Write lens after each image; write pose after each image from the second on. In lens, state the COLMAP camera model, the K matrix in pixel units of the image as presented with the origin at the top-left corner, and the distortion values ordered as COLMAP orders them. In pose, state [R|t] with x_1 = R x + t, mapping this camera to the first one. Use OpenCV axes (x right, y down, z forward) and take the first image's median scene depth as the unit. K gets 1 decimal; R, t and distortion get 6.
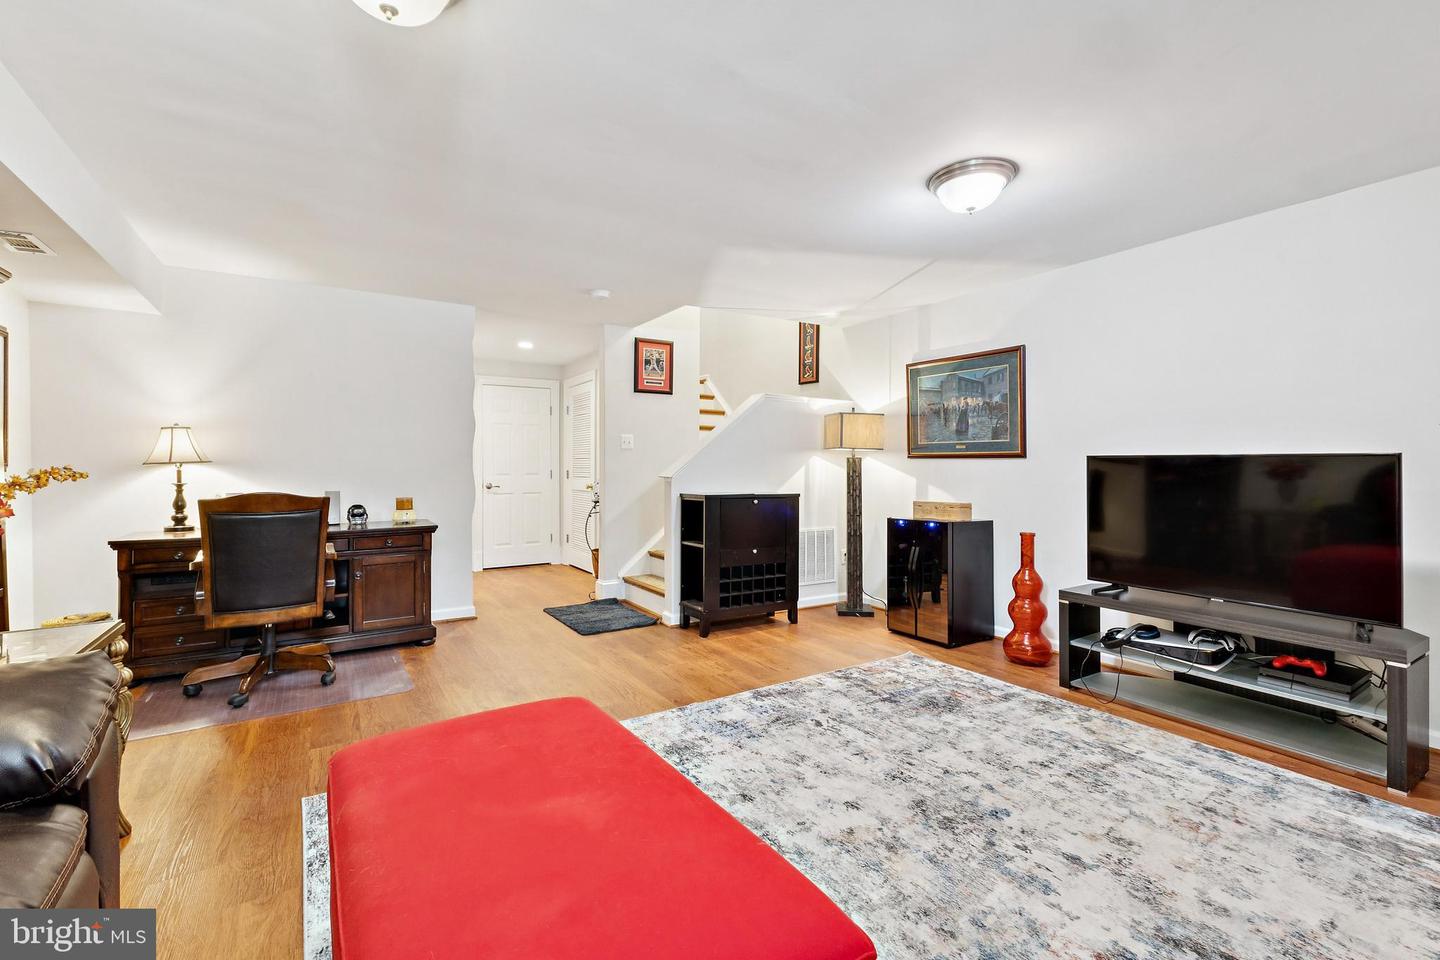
lens RADIAL K [[633.9, 0, 719.0], [0, 633.9, 465.5], [0, 0, 1]] dist [0.011904, -0.000248]
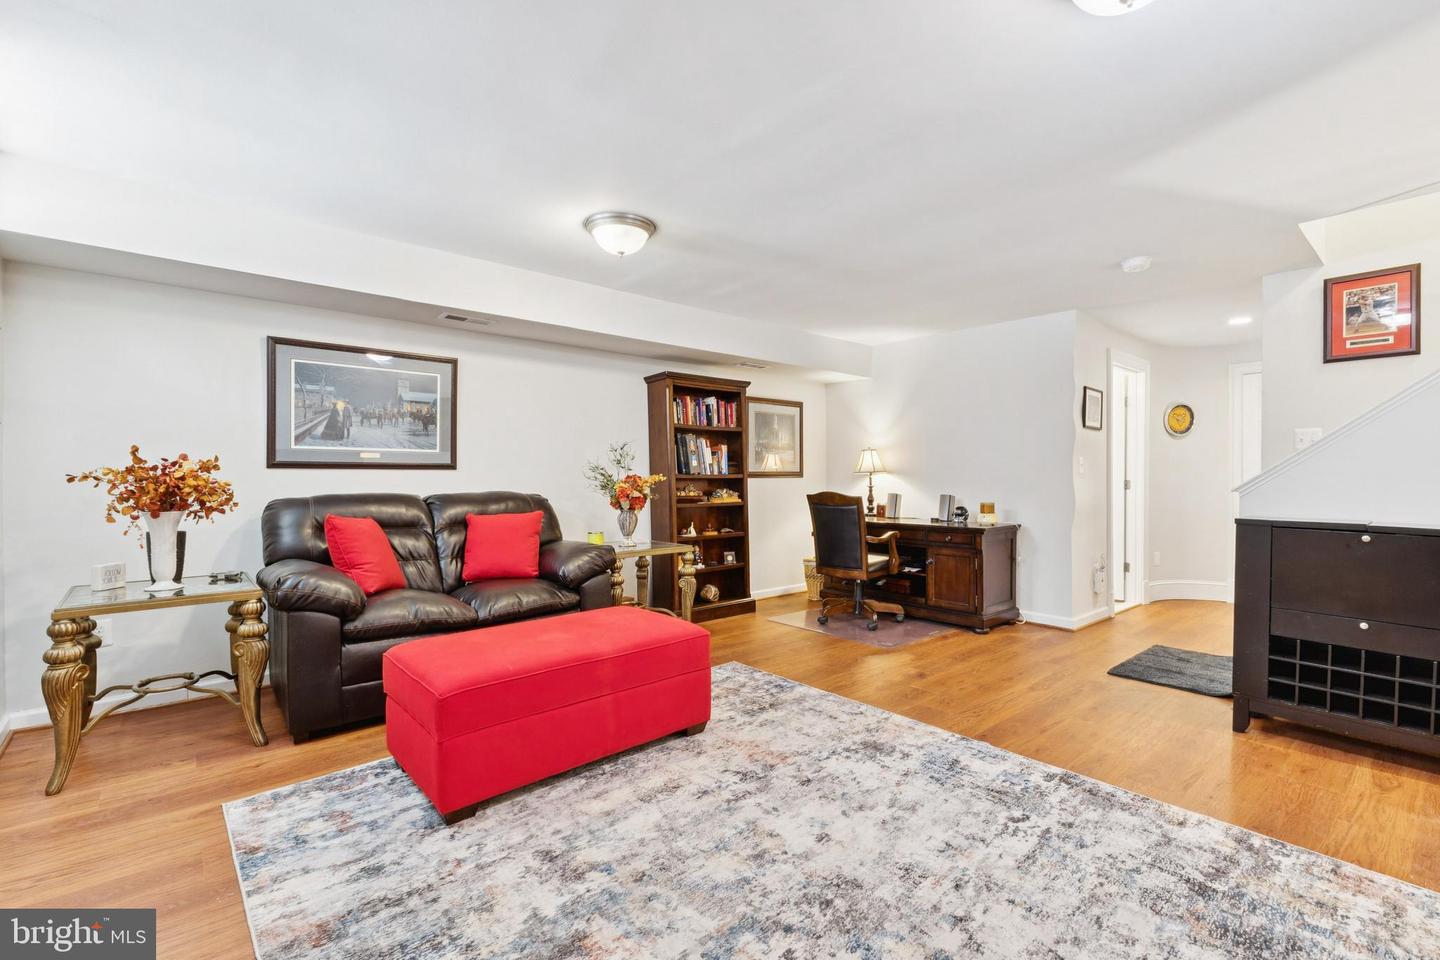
lens RADIAL K [[633.9, 0, 717.3], [0, 633.9, 482.2], [0, 0, 1]] dist [0.011904, -0.000248]
pose [[0.147526, 0.012390, -0.988981, 0.794307], [0.000281, 0.999921, 0.012569, -0.000679], [0.989058, -0.002132, 0.147511, 0.509279]]
